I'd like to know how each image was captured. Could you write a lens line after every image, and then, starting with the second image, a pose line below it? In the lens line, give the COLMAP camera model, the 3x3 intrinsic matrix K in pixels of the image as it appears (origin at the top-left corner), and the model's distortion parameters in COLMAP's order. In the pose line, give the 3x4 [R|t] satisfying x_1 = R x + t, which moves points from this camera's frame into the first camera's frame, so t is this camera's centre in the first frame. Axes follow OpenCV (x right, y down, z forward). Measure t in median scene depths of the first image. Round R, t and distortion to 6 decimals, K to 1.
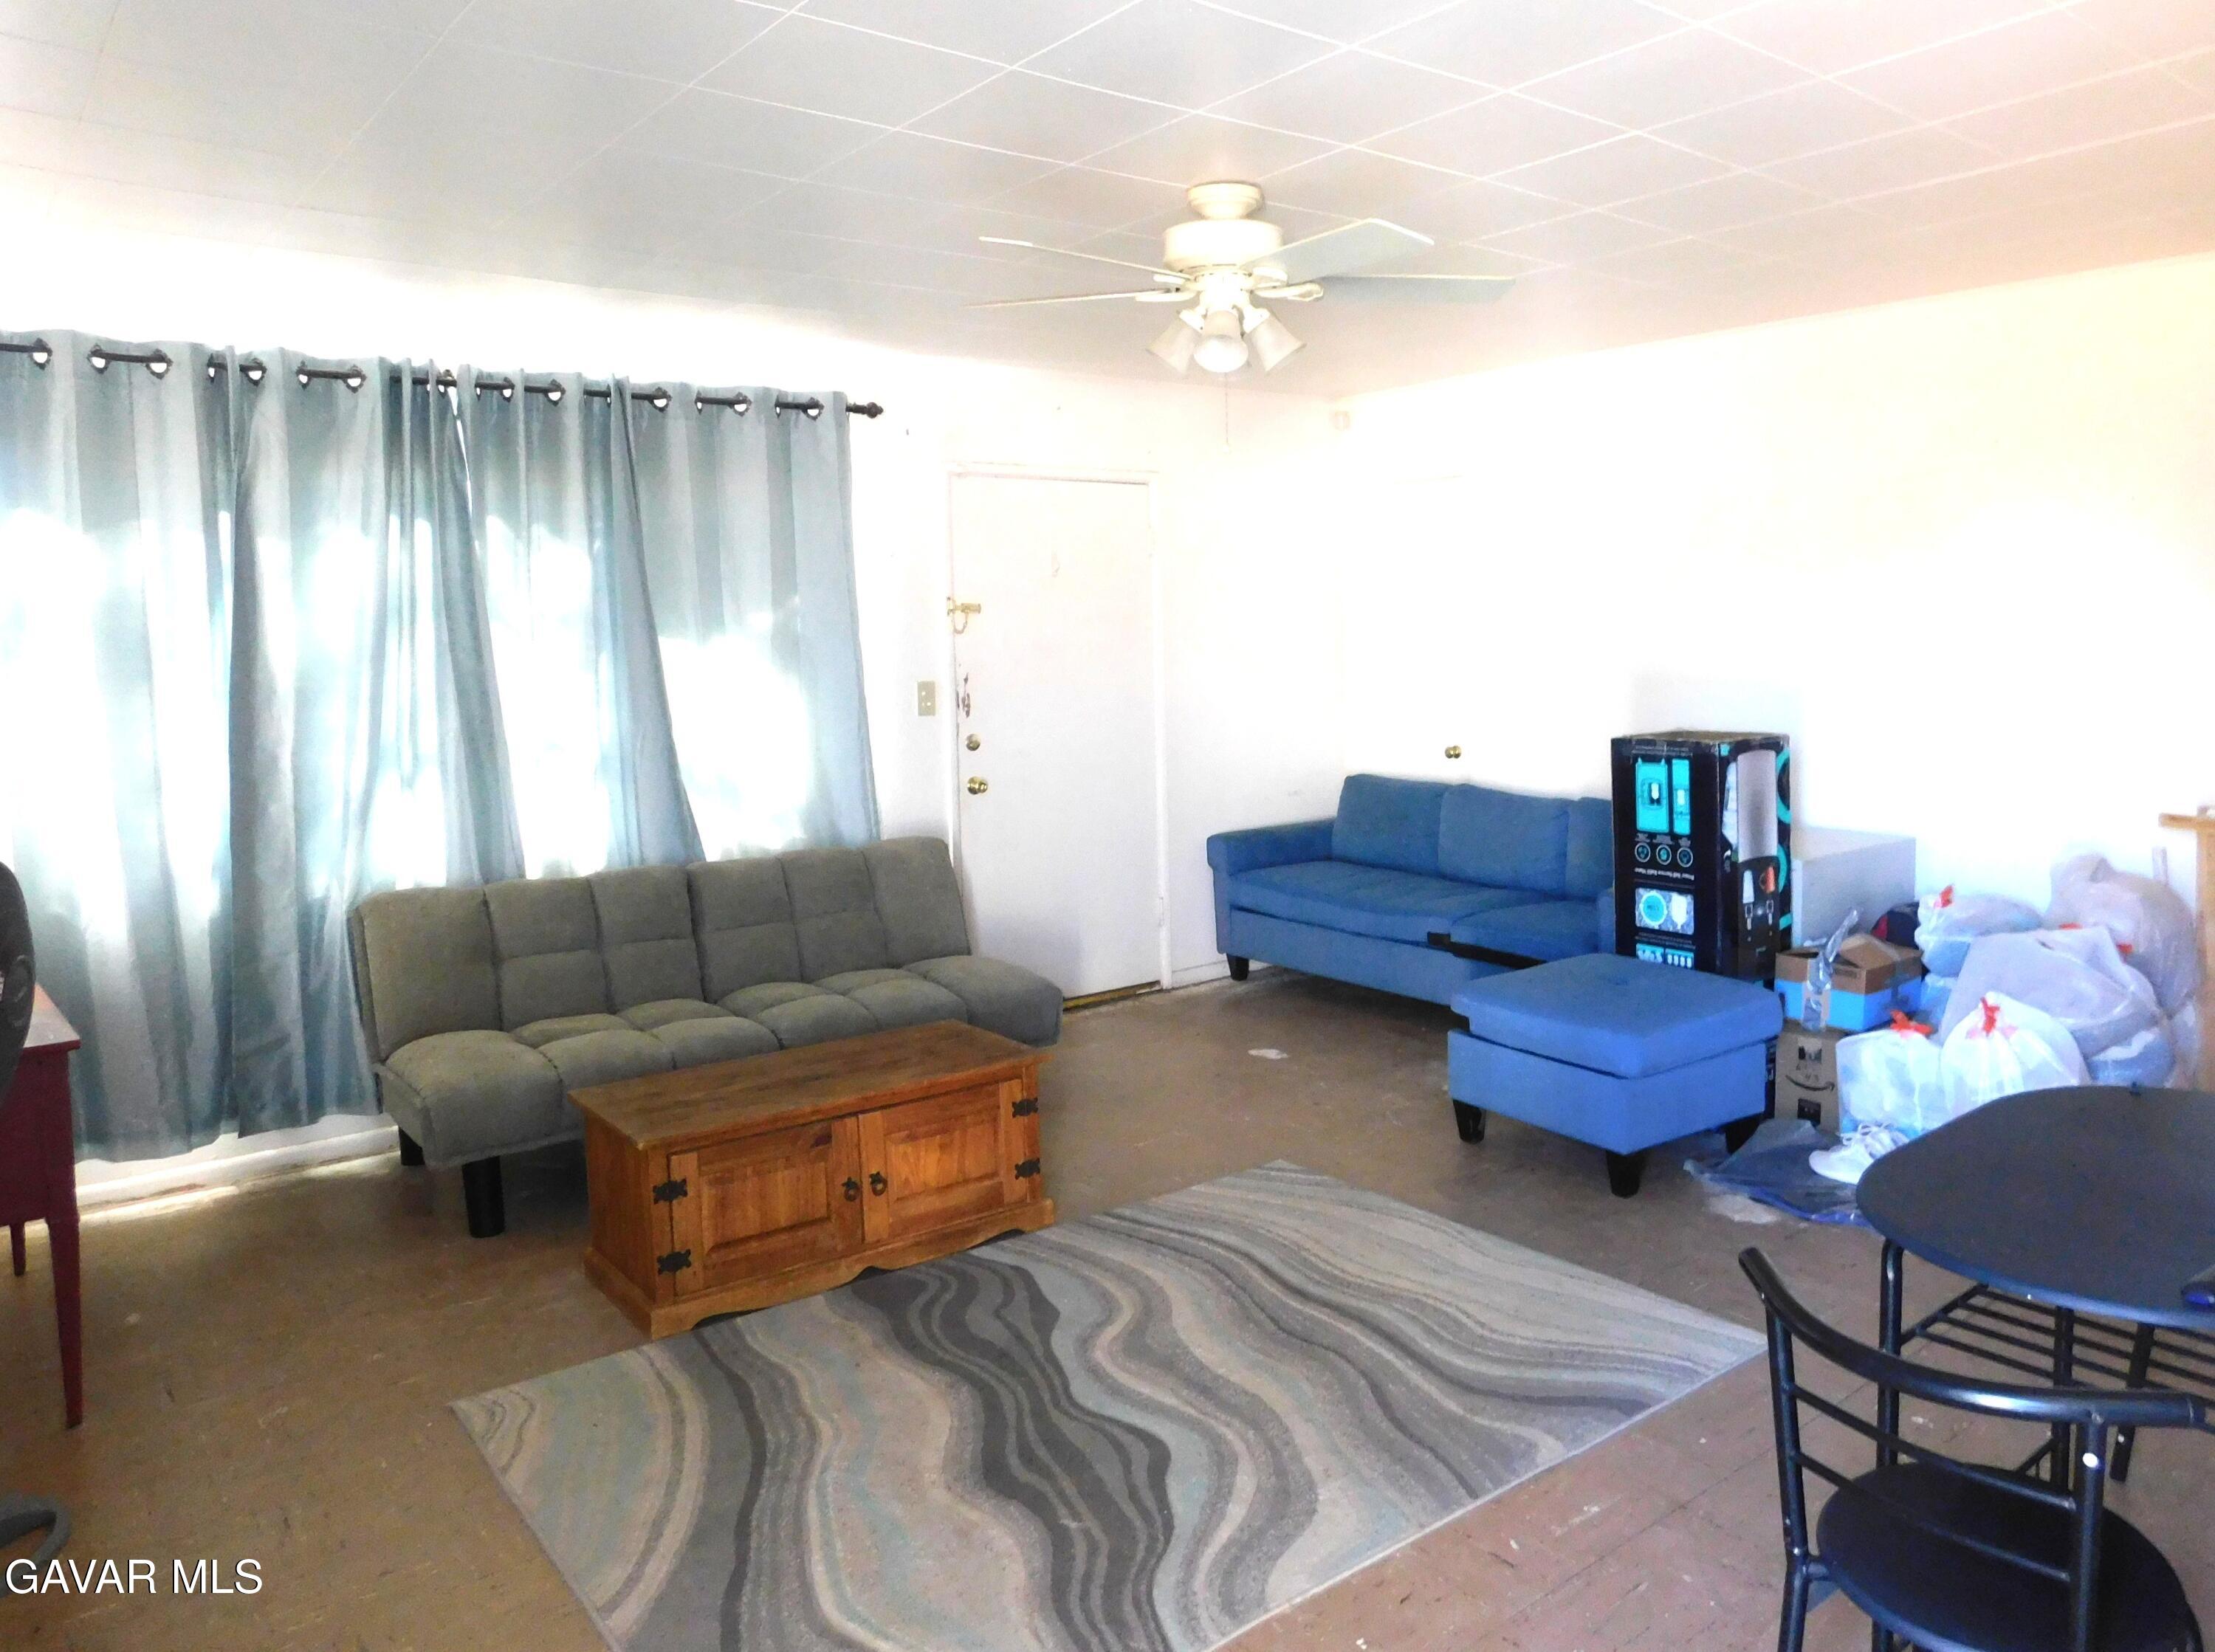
lens RADIAL K [[1573.3, 0, 1203.7], [0, 1573.3, 736.4], [0, 0, 1]] dist [-0.083001, 0.074144]
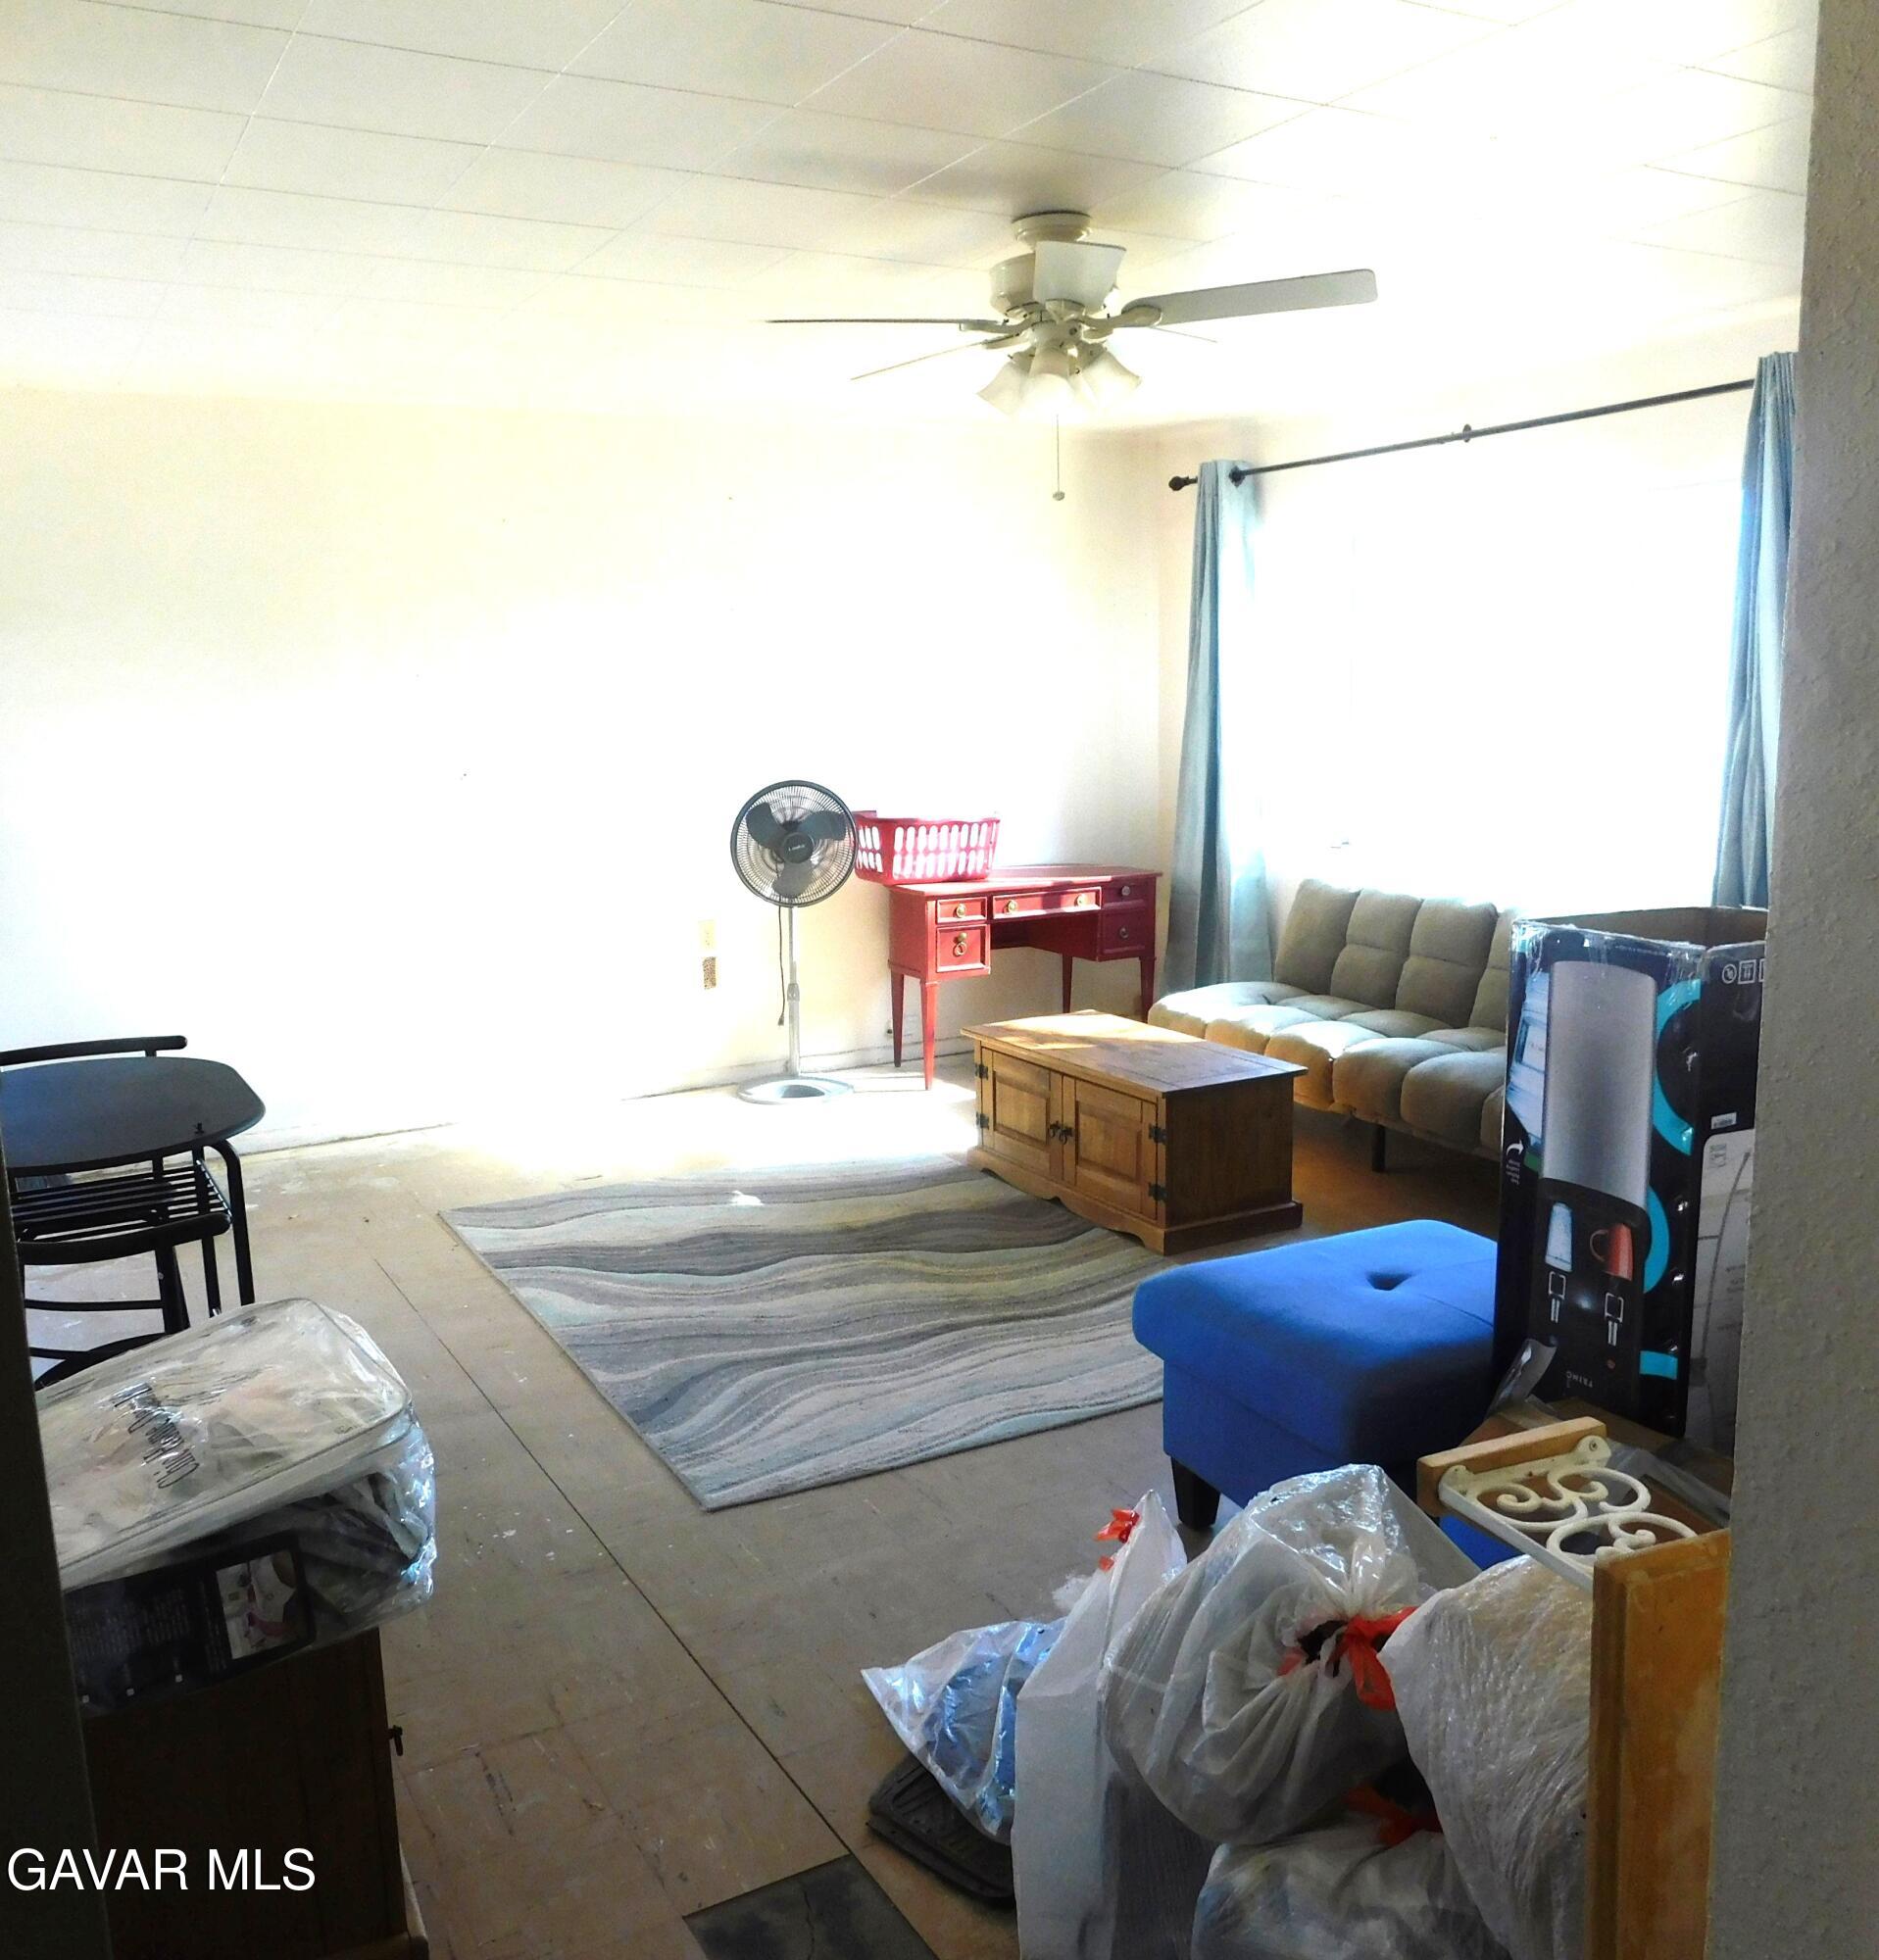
lens RADIAL K [[1710.1, 0, 885.3], [0, 1710.1, 979.7], [0, 0, 1]] dist [-0.053523, 0.001432]
pose [[-0.183169, 0.192573, -0.964036, 0.978932], [-0.040366, 0.978326, 0.203097, -0.087868], [0.982252, 0.076115, -0.171426, 0.982647]]
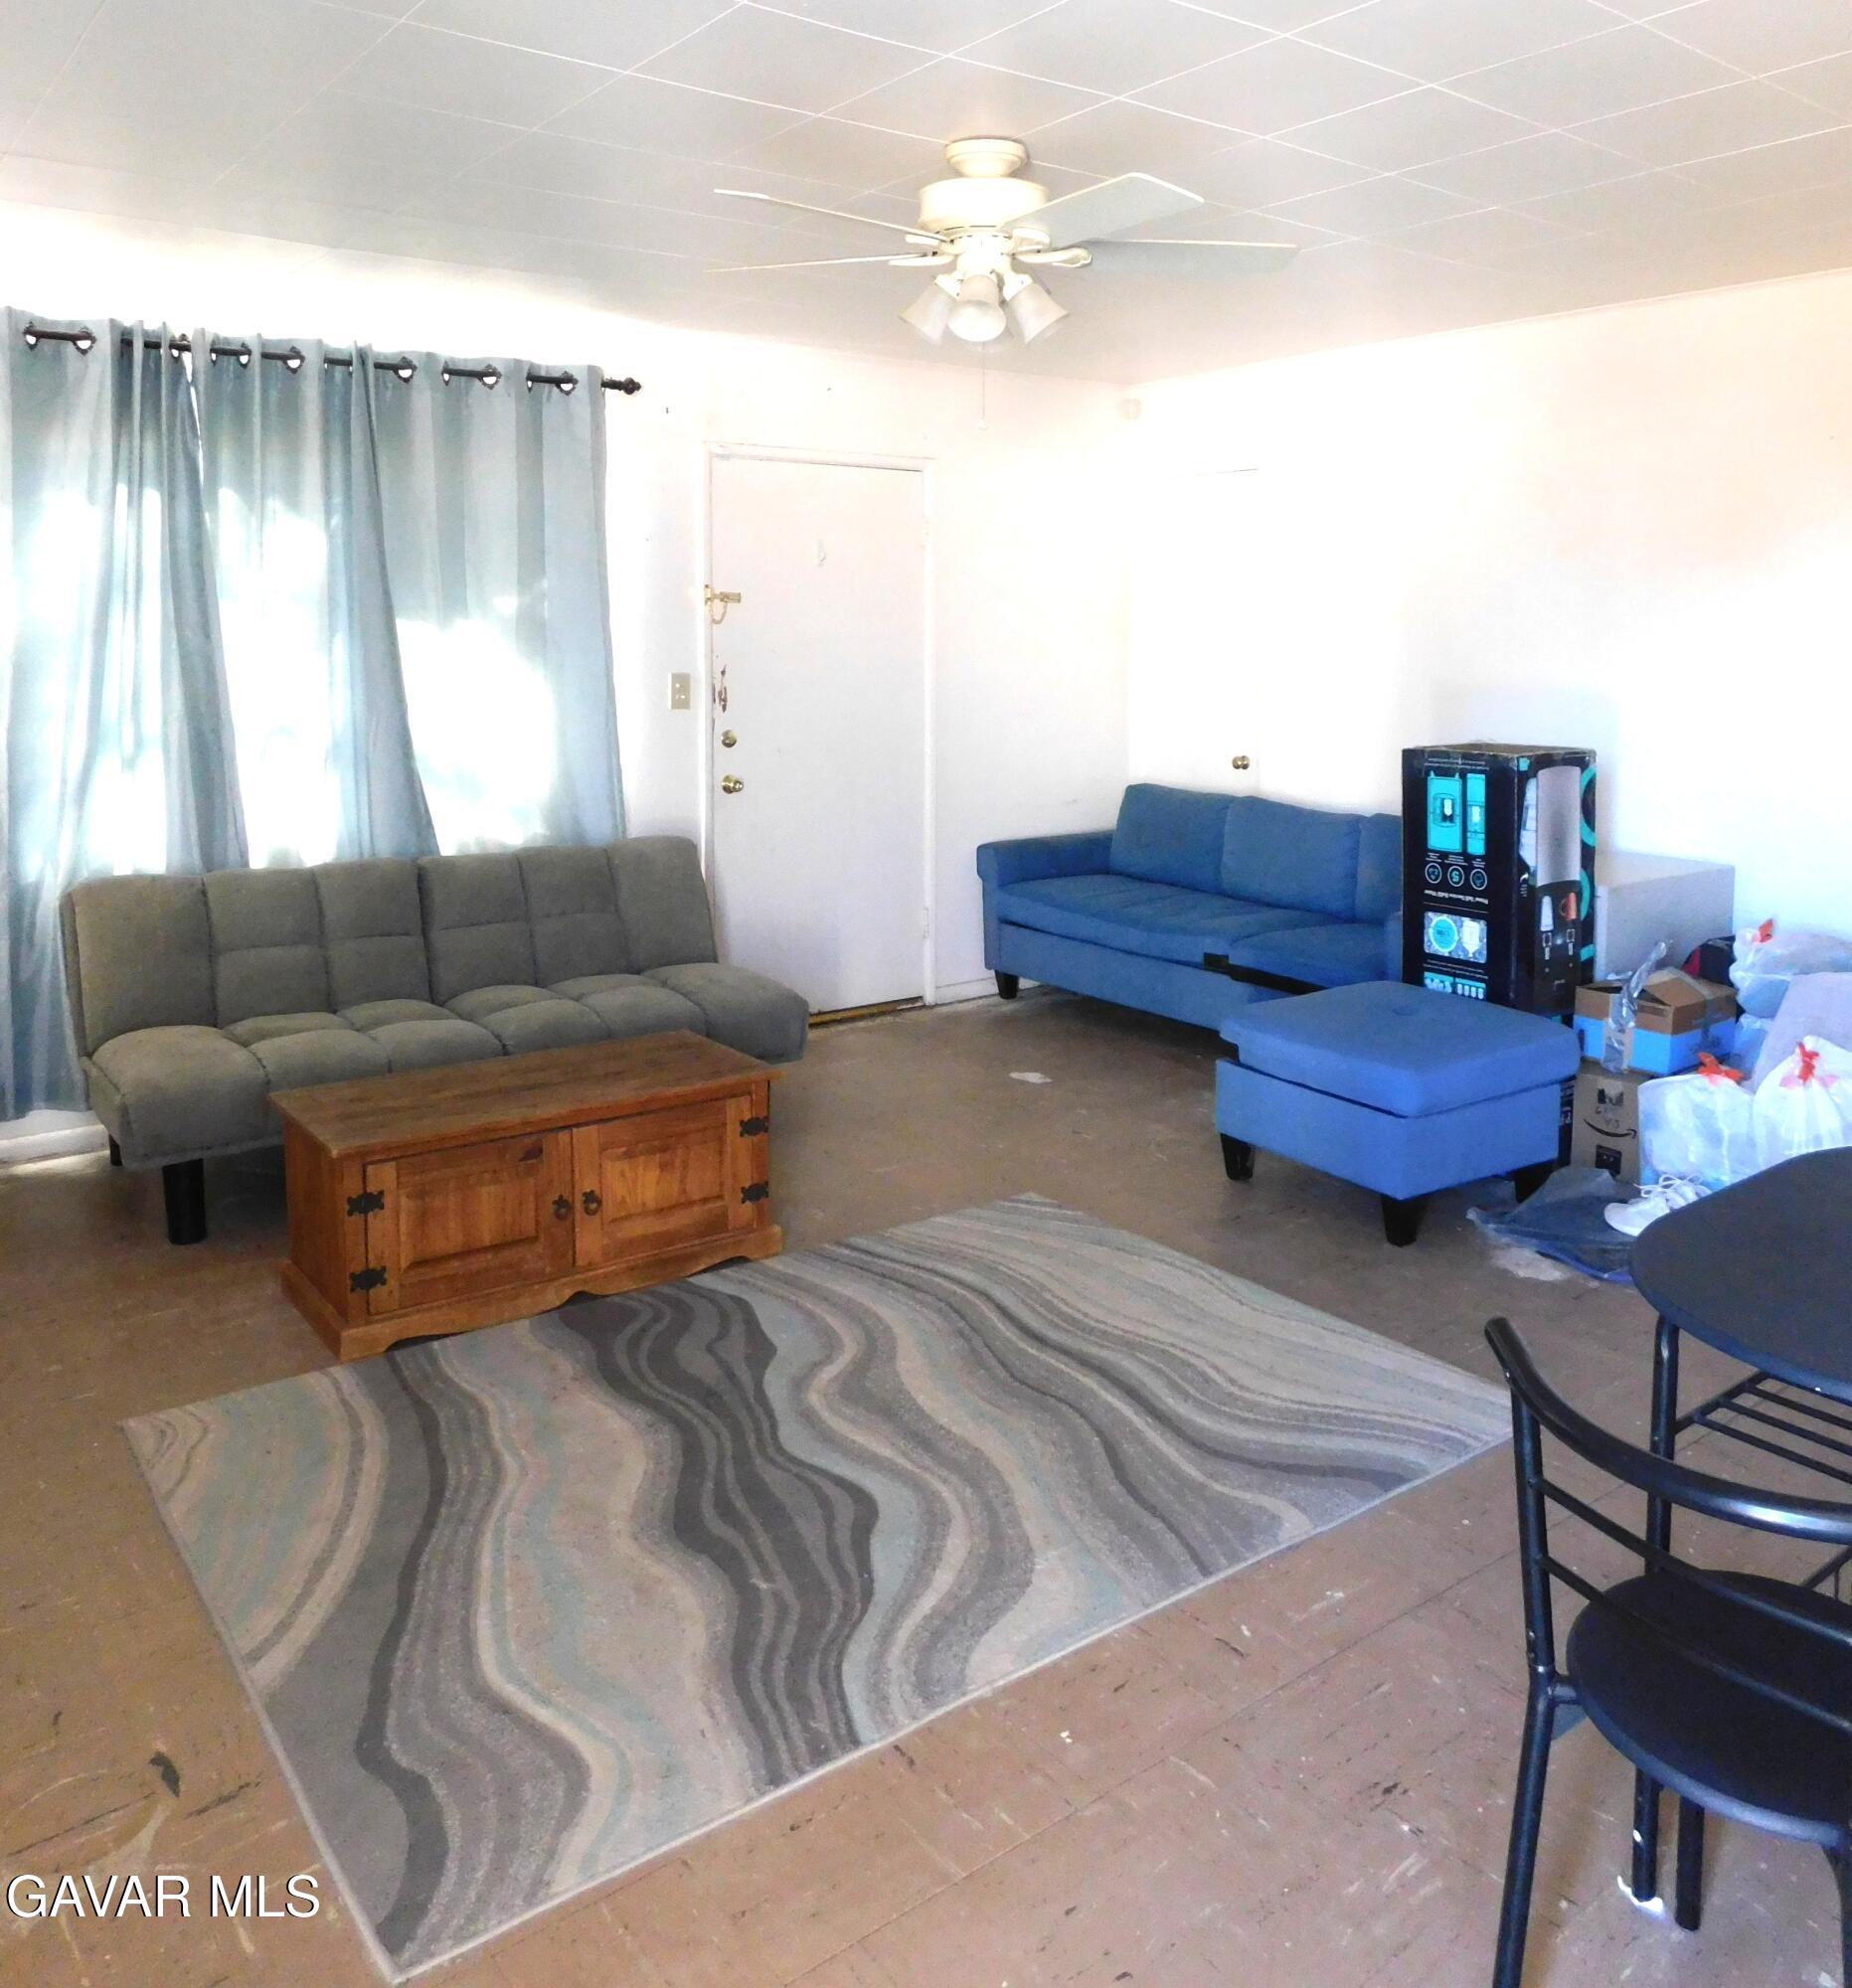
lens RADIAL K [[1630.4, 0, 939.1], [0, 1630.4, 736.9], [0, 0, 1]] dist [-0.077269, 0.068683]
pose [[0.998891, 0.024707, -0.040085, 0.028785], [-0.024898, 0.999681, -0.004251, 0.005570], [0.039967, 0.005244, 0.999187, 0.033789]]
